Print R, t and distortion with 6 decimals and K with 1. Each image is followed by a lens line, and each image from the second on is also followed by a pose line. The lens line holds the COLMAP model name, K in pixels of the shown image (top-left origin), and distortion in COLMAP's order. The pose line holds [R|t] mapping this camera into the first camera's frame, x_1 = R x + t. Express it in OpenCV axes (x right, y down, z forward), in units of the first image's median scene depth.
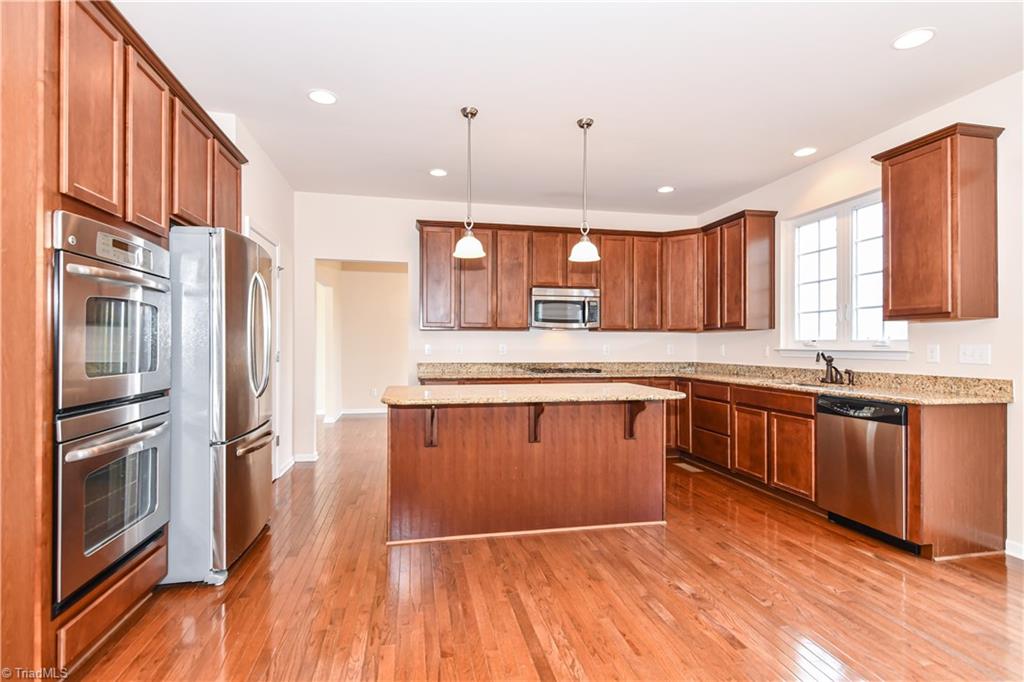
lens RADIAL K [[503.7, 0, 512.0], [0, 503.7, 341.0], [0, 0, 1]] dist [0.017535, 0.000063]
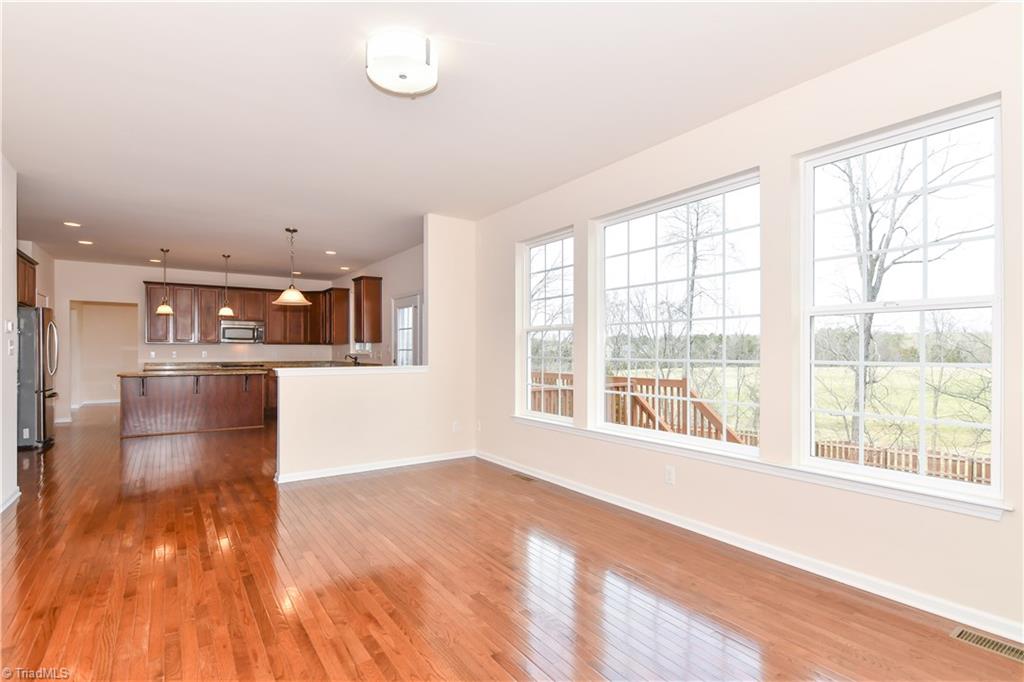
lens RADIAL K [[533.8, 0, 529.7], [0, 533.8, 352.9], [0, 0, 1]] dist [-0.000525, -0.000507]
pose [[0.924044, -0.004400, 0.382261, 0.442438], [0.000481, 0.999946, 0.010347, -0.011513], [-0.382286, -0.009377, 0.923997, -1.583353]]
